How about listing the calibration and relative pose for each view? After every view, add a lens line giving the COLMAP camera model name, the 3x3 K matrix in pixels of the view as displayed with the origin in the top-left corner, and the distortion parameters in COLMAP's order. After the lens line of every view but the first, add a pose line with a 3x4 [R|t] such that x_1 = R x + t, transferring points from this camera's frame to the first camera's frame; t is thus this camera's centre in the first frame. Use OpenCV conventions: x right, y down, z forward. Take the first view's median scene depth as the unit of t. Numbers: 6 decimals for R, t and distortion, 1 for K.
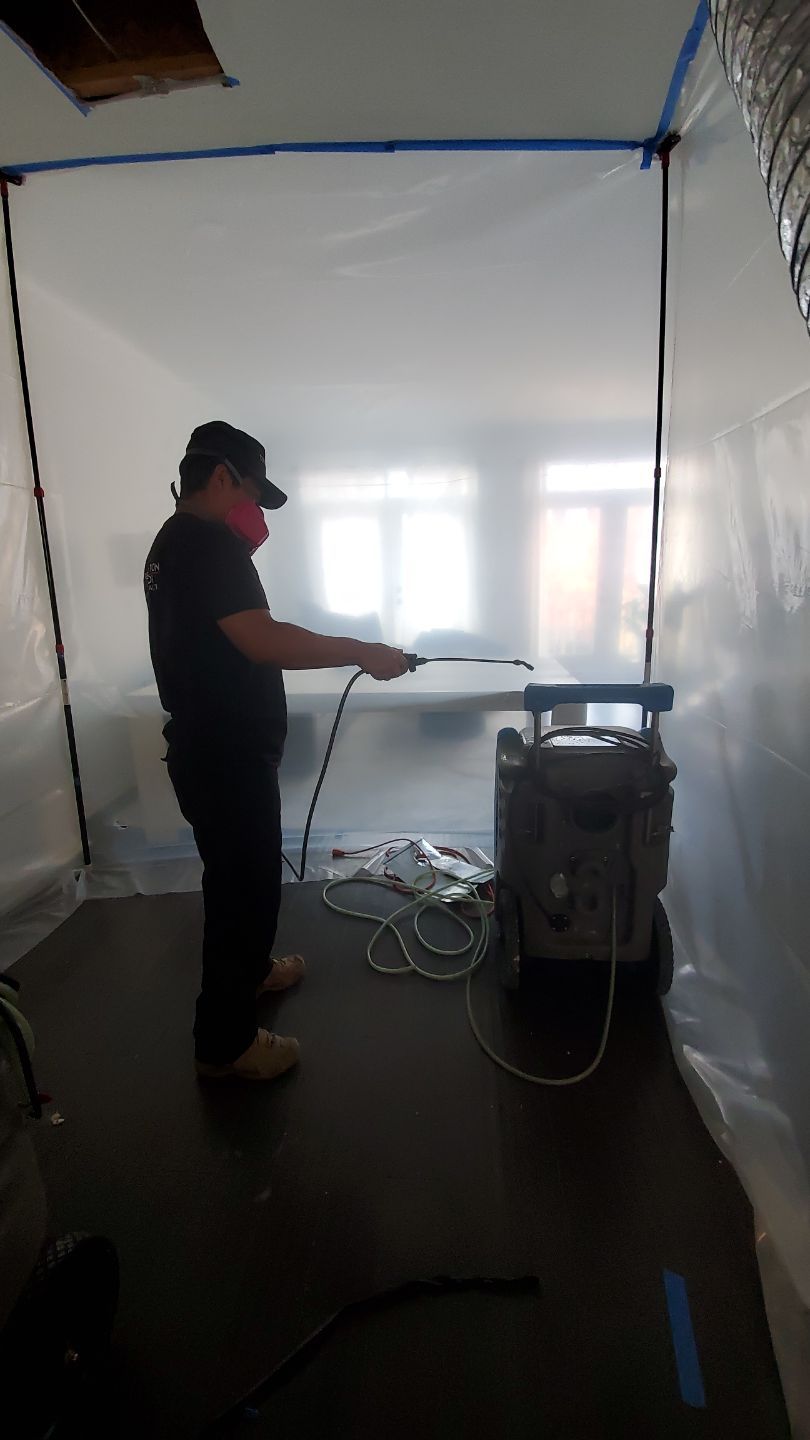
lens RADIAL K [[566.7, 0, 407.3], [0, 566.7, 709.4], [0, 0, 1]] dist [0.010527, -0.017845]
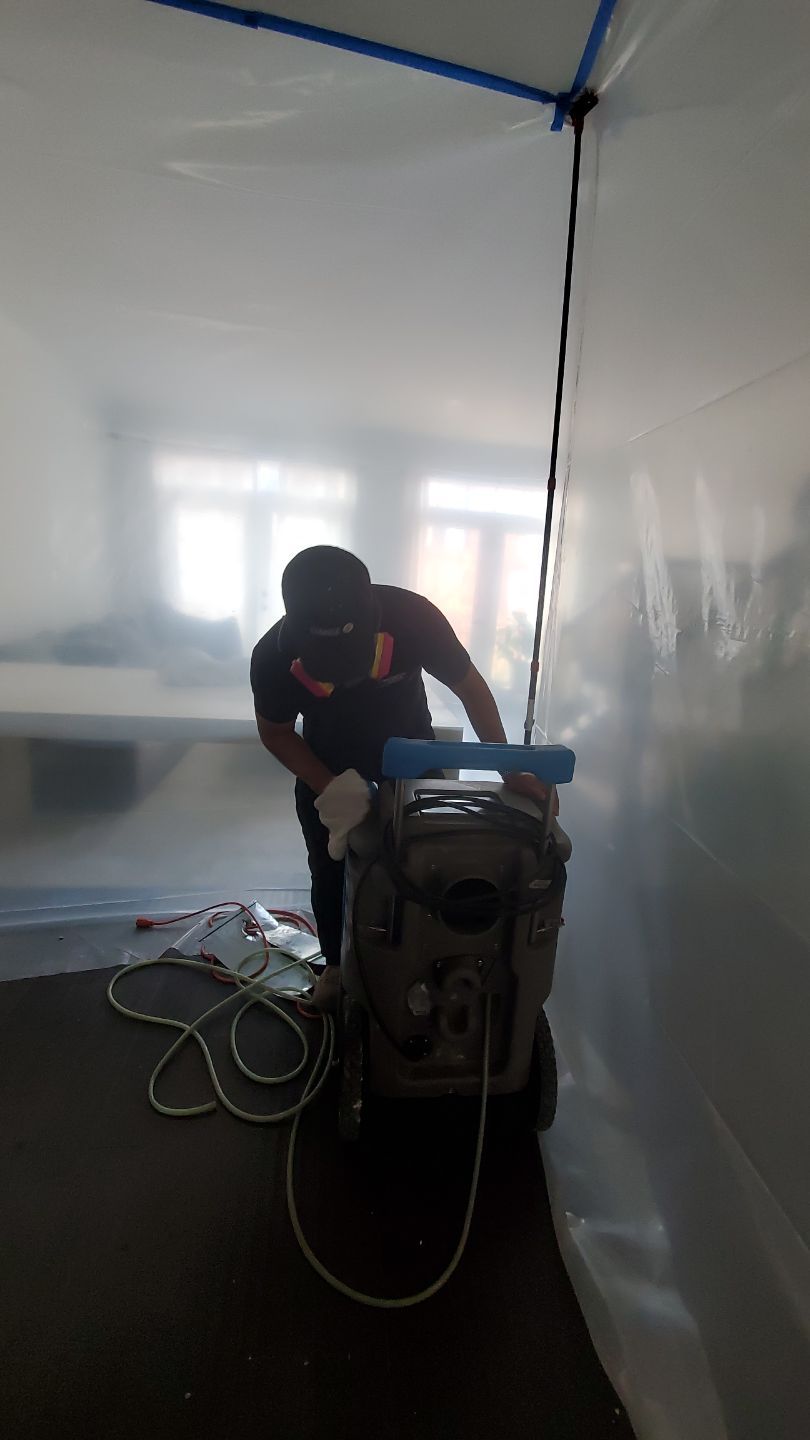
lens RADIAL K [[566.7, 0, 407.3], [0, 566.7, 709.4], [0, 0, 1]] dist [0.010527, -0.017845]
pose [[0.974348, 0.050970, 0.219200, 0.065094], [-0.046251, 0.998575, -0.026609, -0.046251], [-0.220244, 0.015788, 0.975317, 0.252666]]
